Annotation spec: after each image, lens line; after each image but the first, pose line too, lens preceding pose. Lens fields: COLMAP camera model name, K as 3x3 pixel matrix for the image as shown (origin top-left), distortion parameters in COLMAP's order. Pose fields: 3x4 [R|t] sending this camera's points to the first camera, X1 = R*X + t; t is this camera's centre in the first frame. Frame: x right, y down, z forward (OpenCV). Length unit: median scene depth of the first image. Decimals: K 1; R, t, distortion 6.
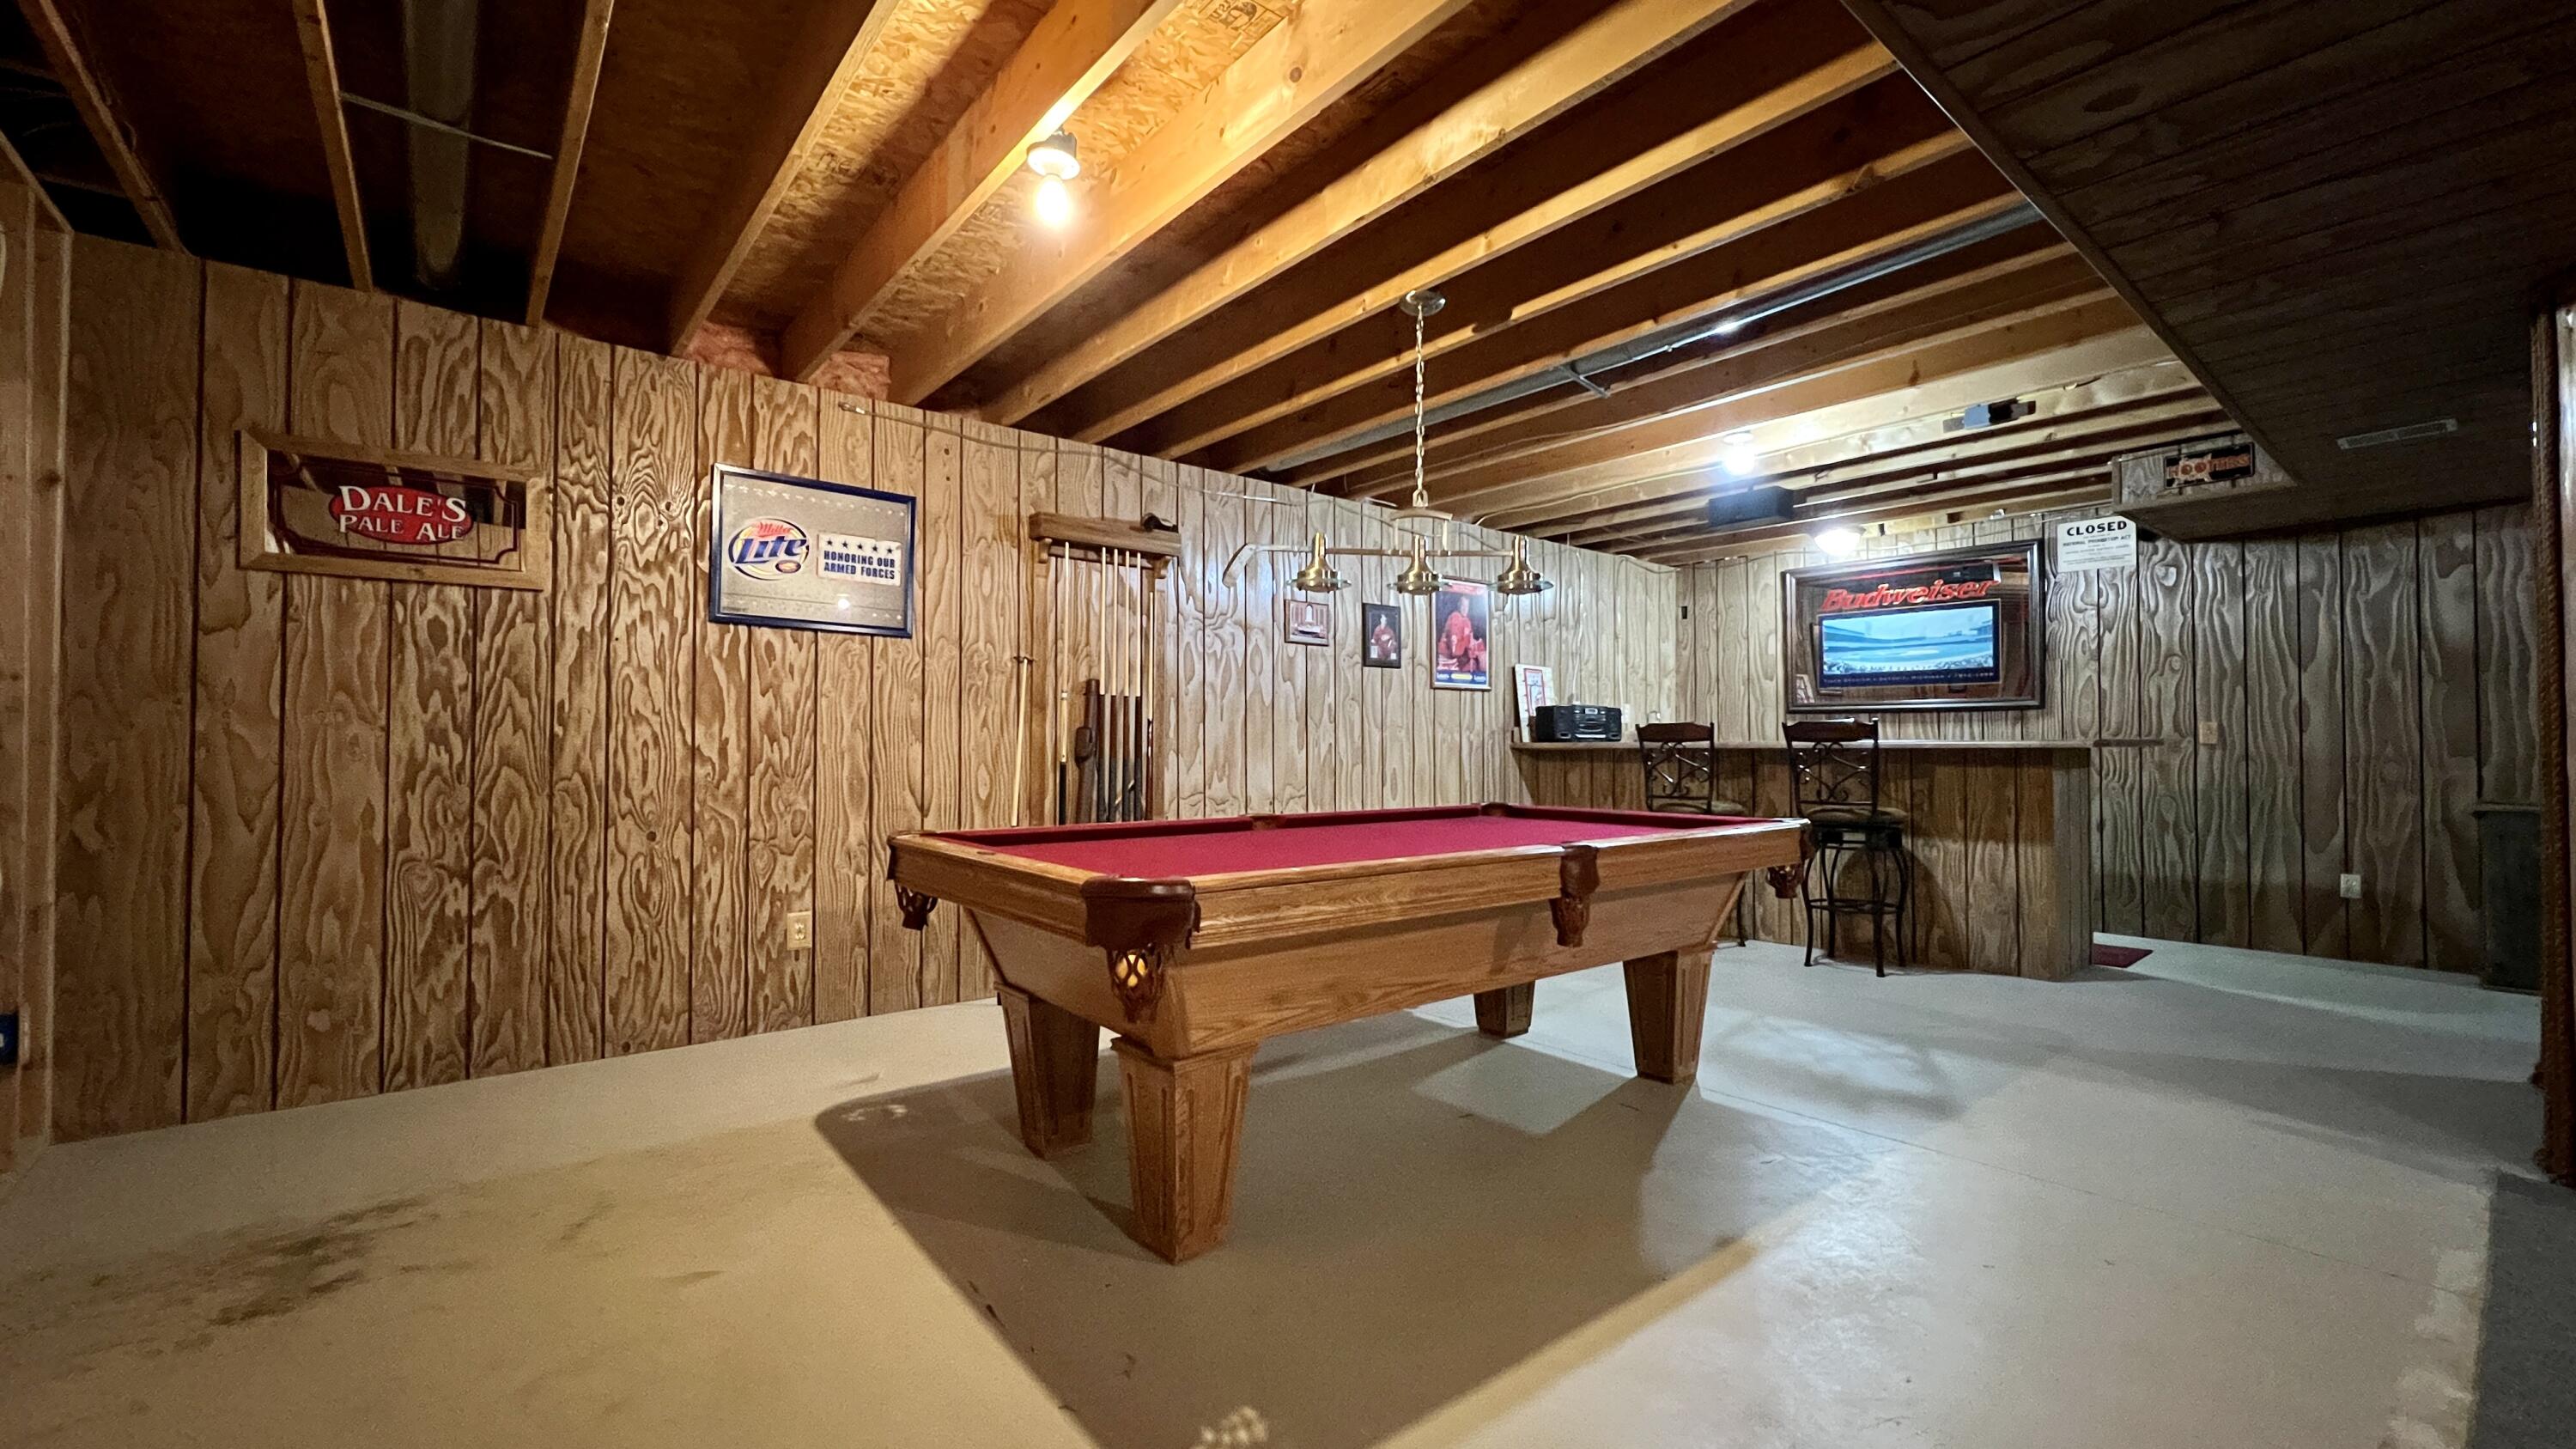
lens RADIAL K [[1032.2, 0, 1295.9], [0, 1032.2, 731.5], [0, 0, 1]] dist [-0.001504, 0.000407]
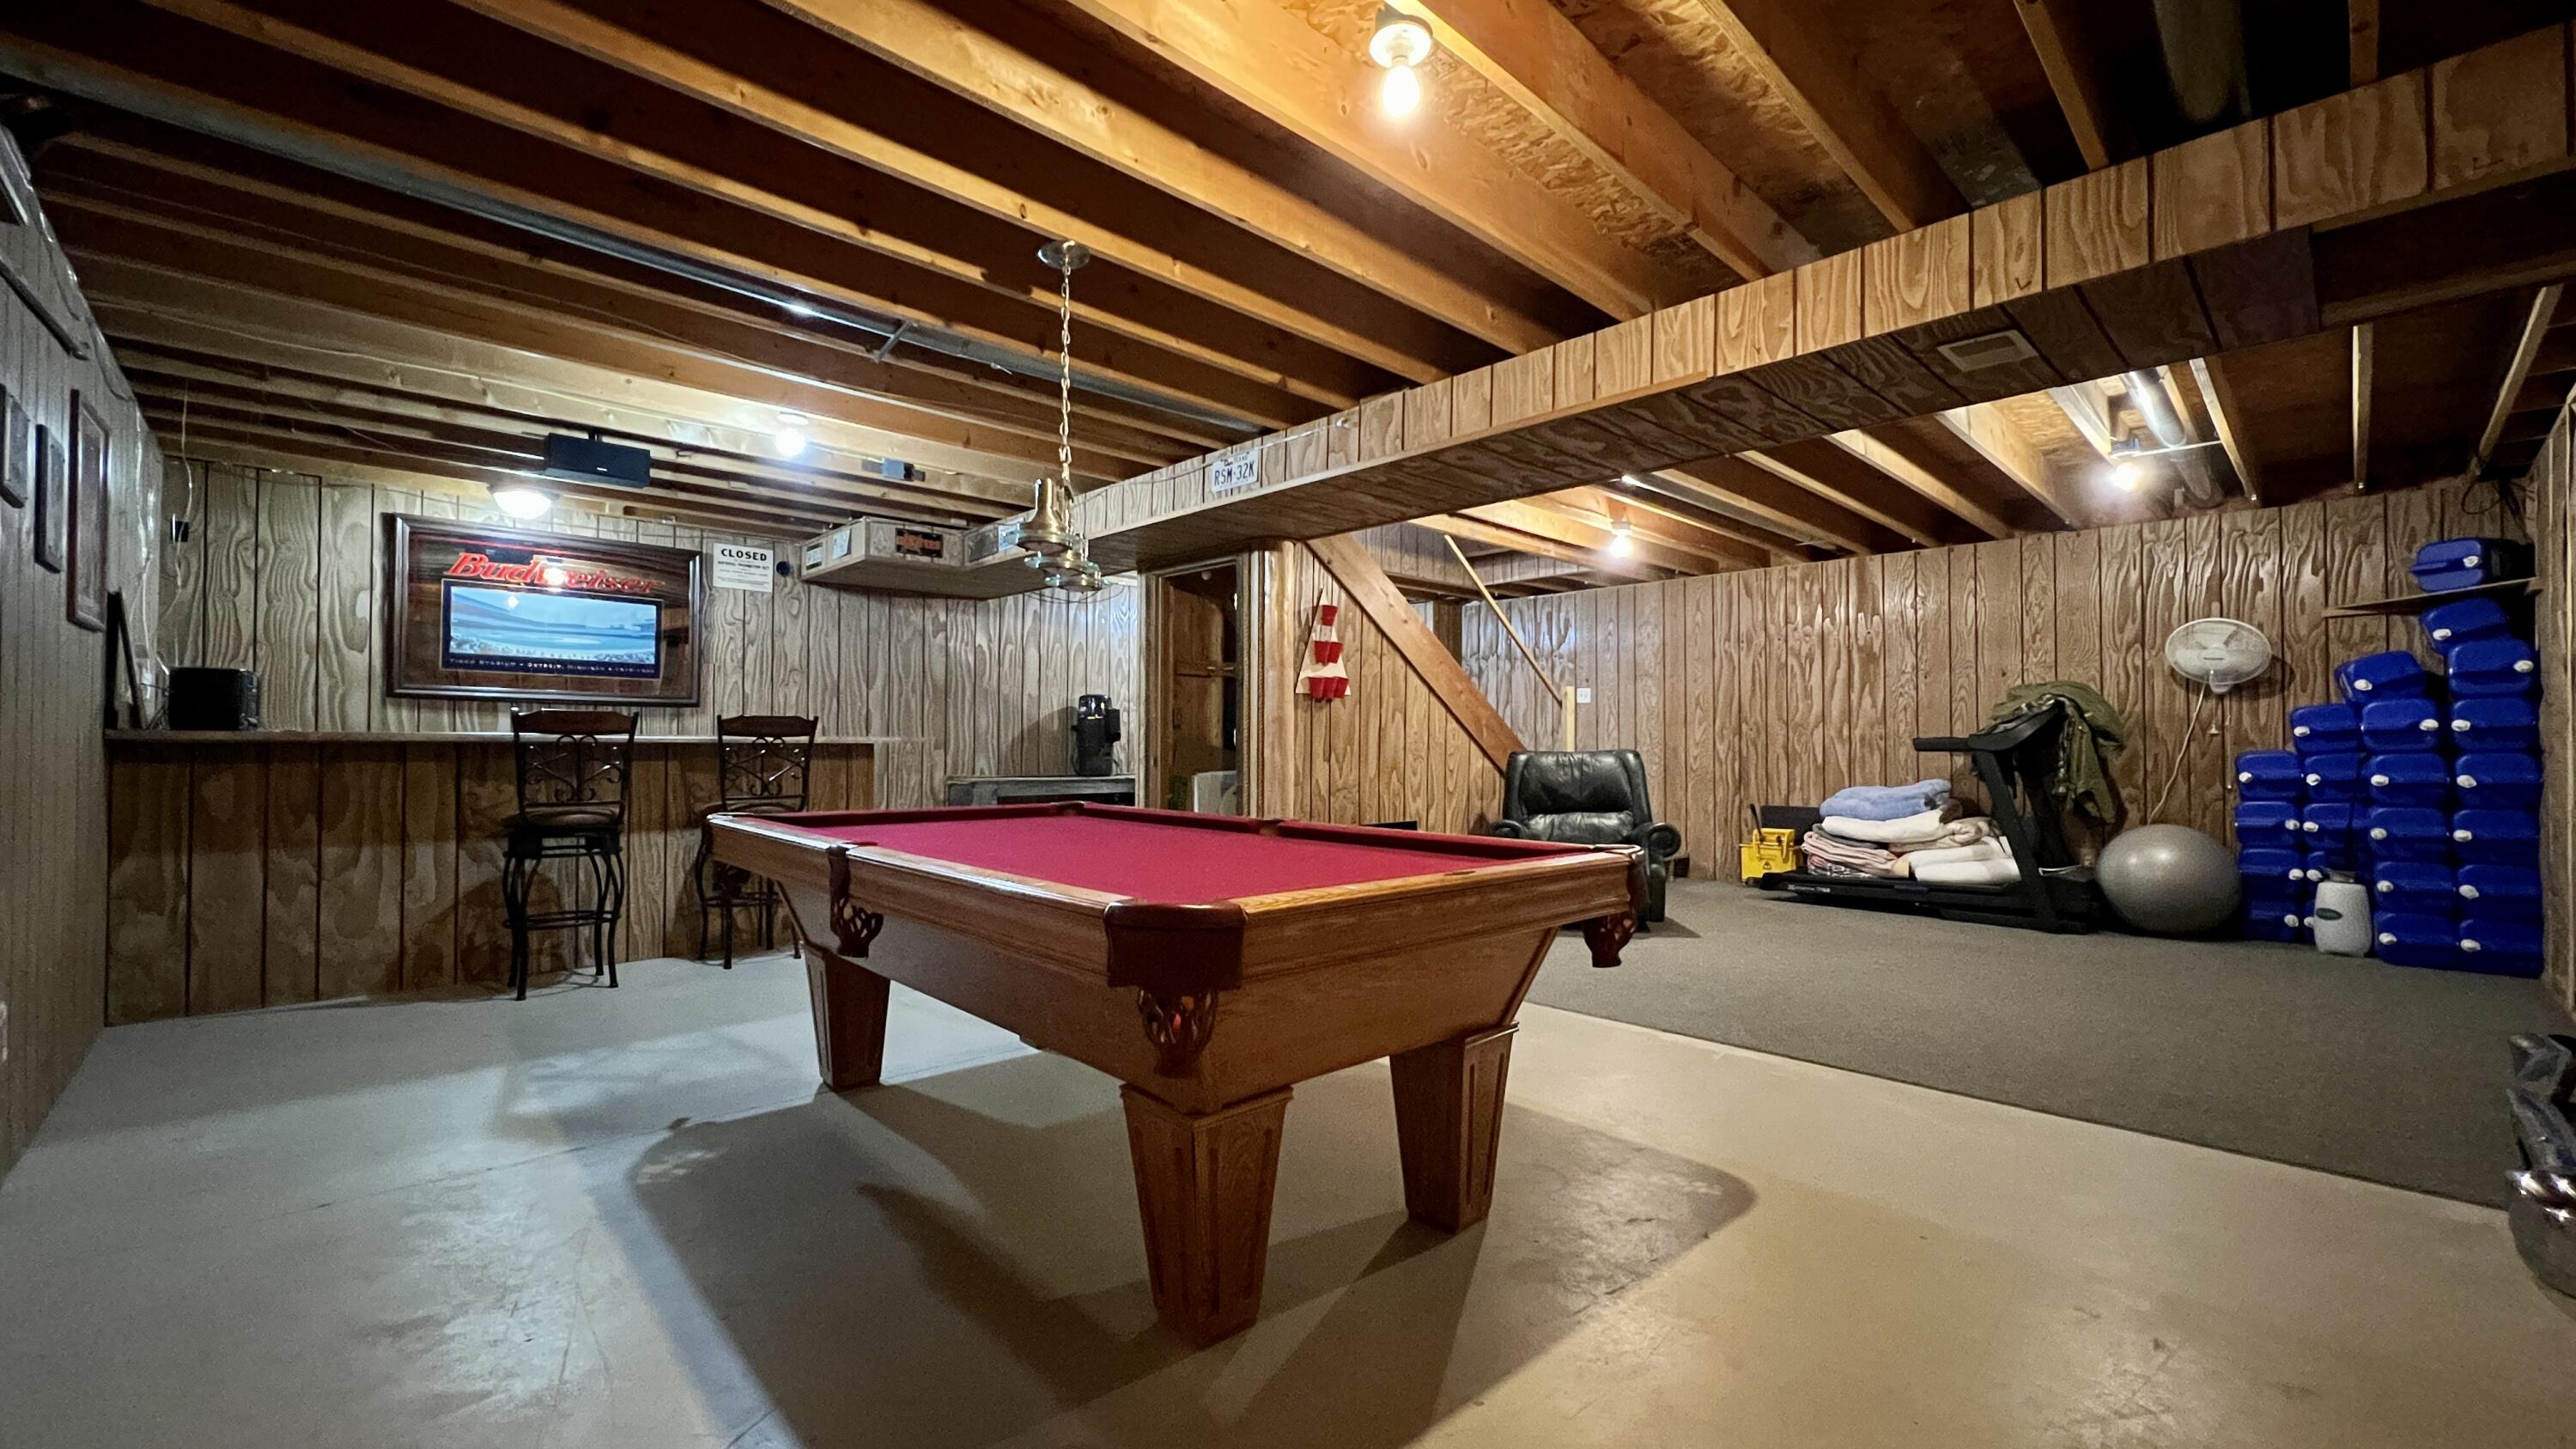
lens RADIAL K [[1032.2, 0, 1295.9], [0, 1032.2, 731.5], [0, 0, 1]] dist [-0.001504, 0.000407]
pose [[-0.076815, 0.014772, 0.996936, -0.462733], [-0.021129, 0.999642, -0.016440, 0.009464], [-0.996821, -0.022327, -0.076475, 0.497575]]
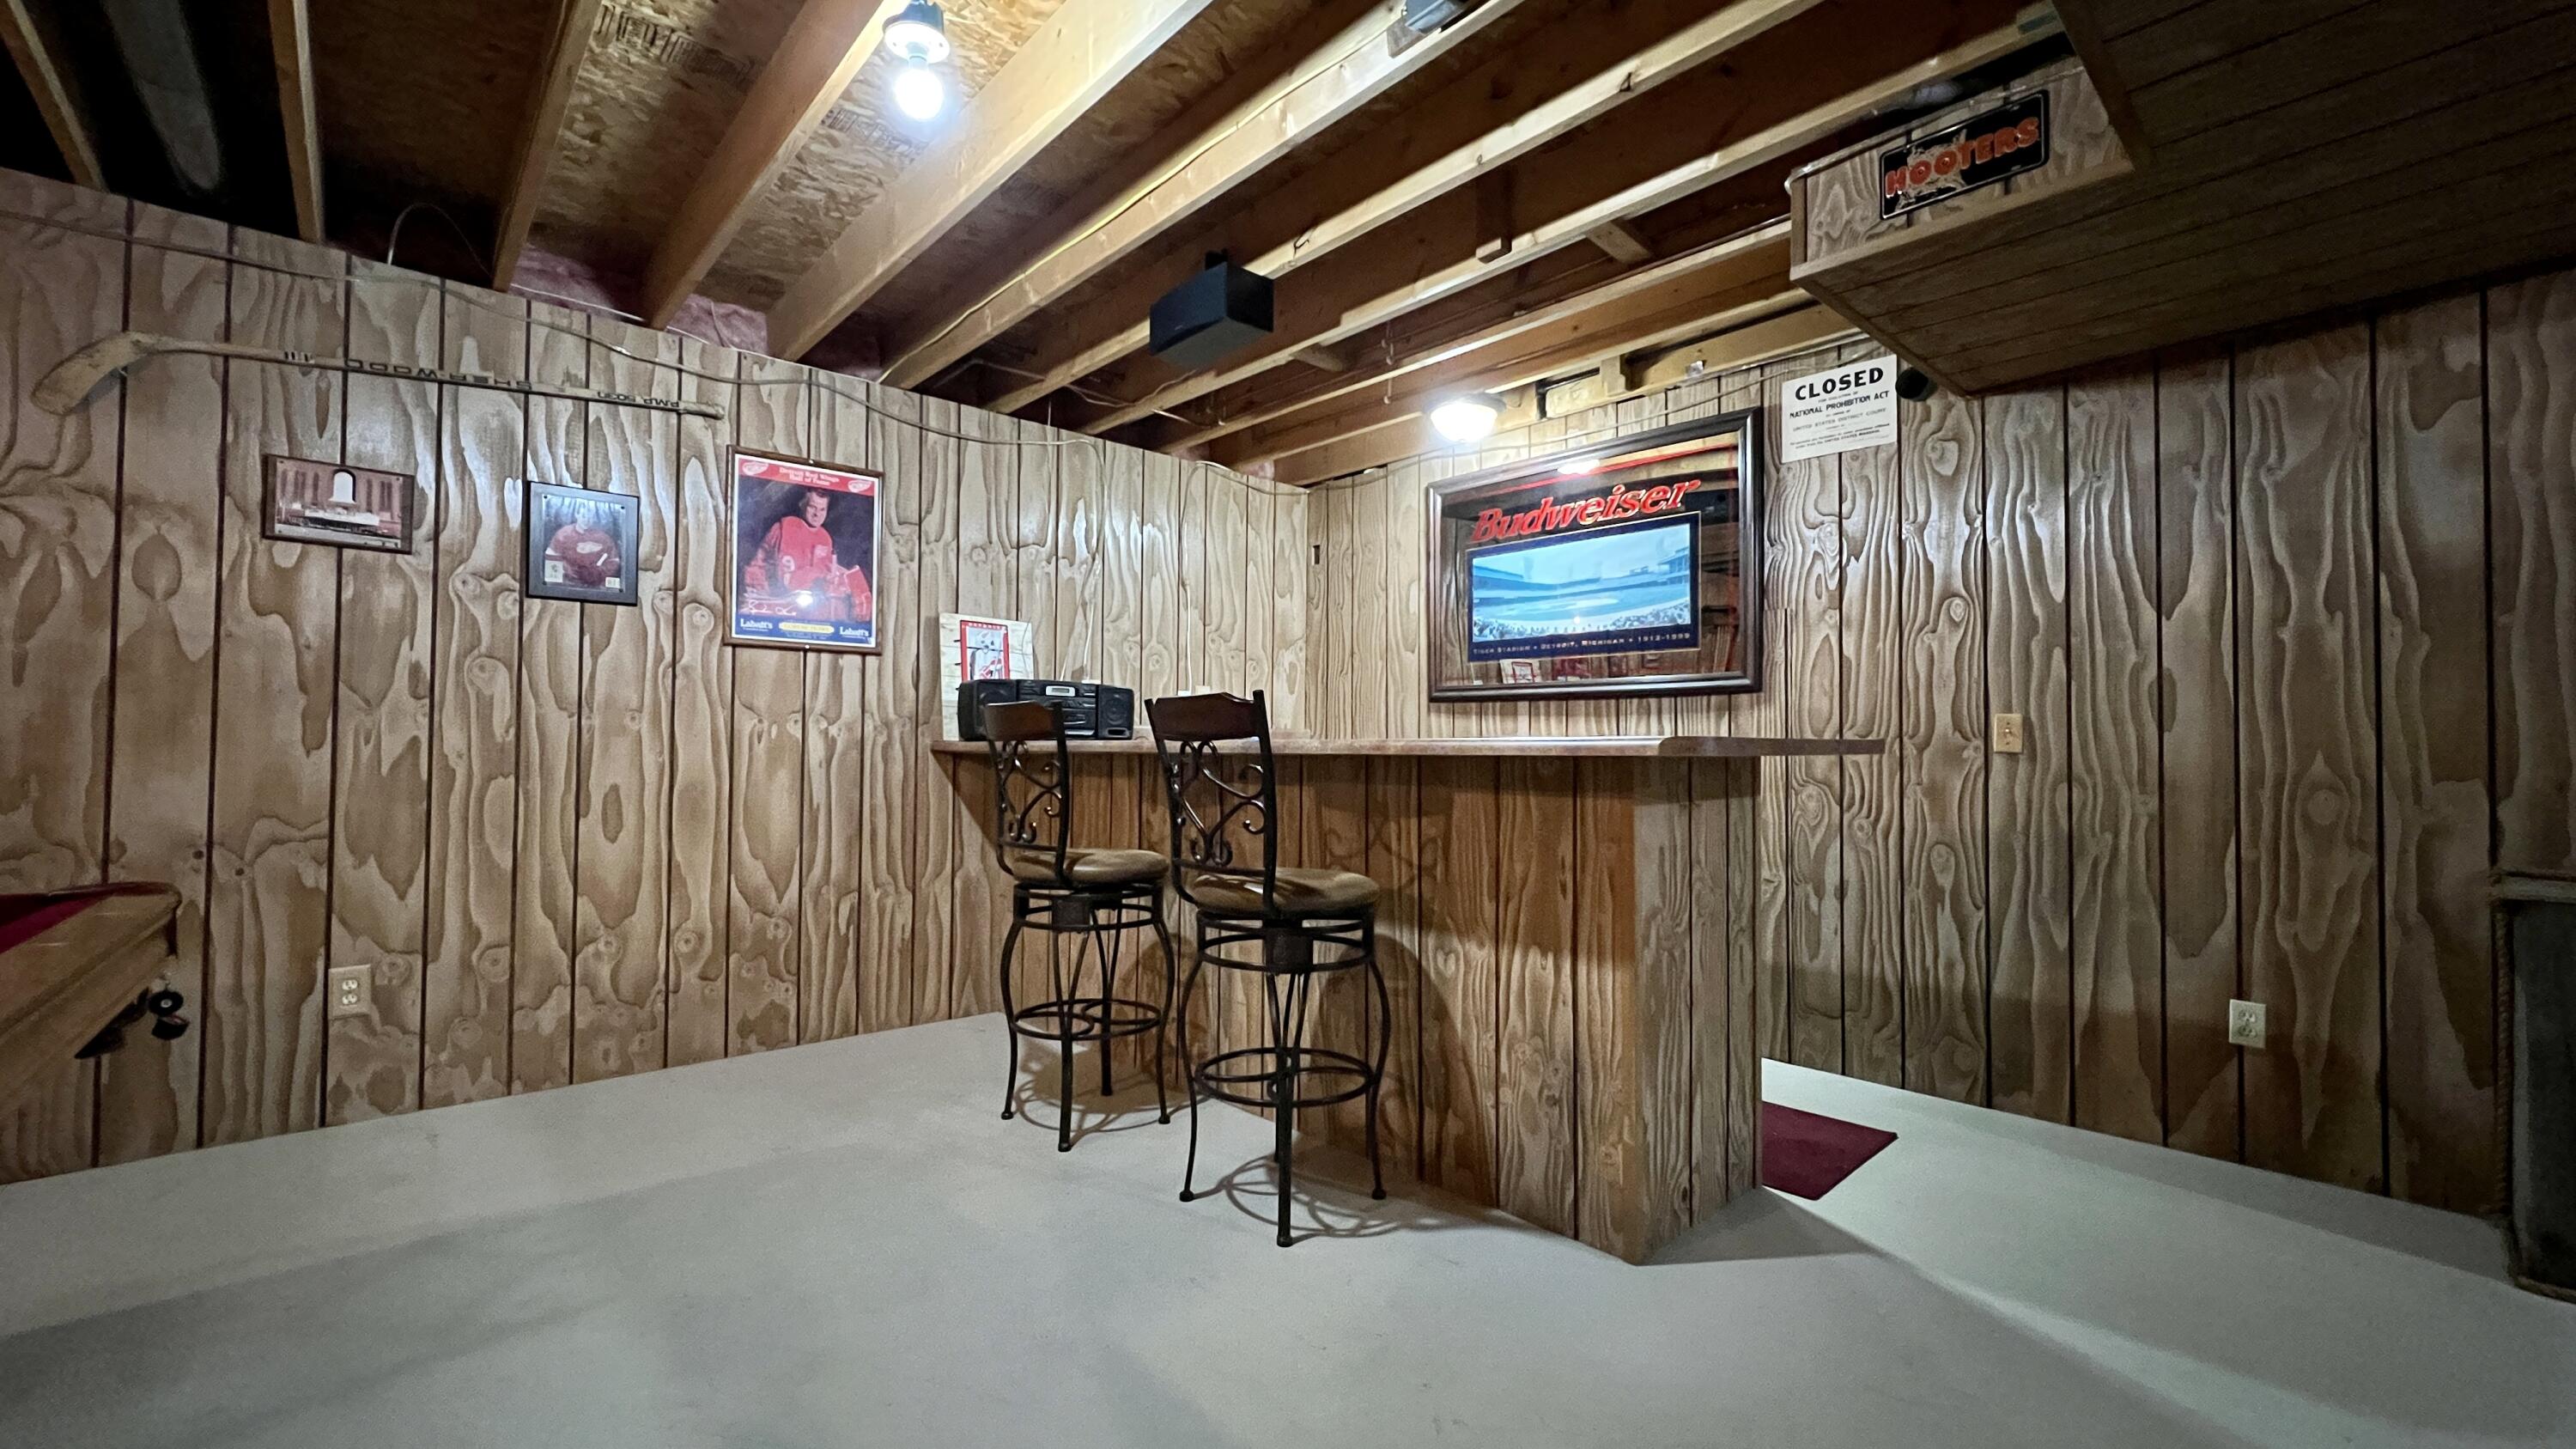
lens RADIAL K [[1032.2, 0, 1295.9], [0, 1032.2, 731.5], [0, 0, 1]] dist [-0.001504, 0.000407]
pose [[0.998785, 0.009332, 0.048383, 0.473901], [-0.009118, 0.999948, -0.004646, 0.007001], [-0.048423, 0.004199, 0.998818, 0.460725]]
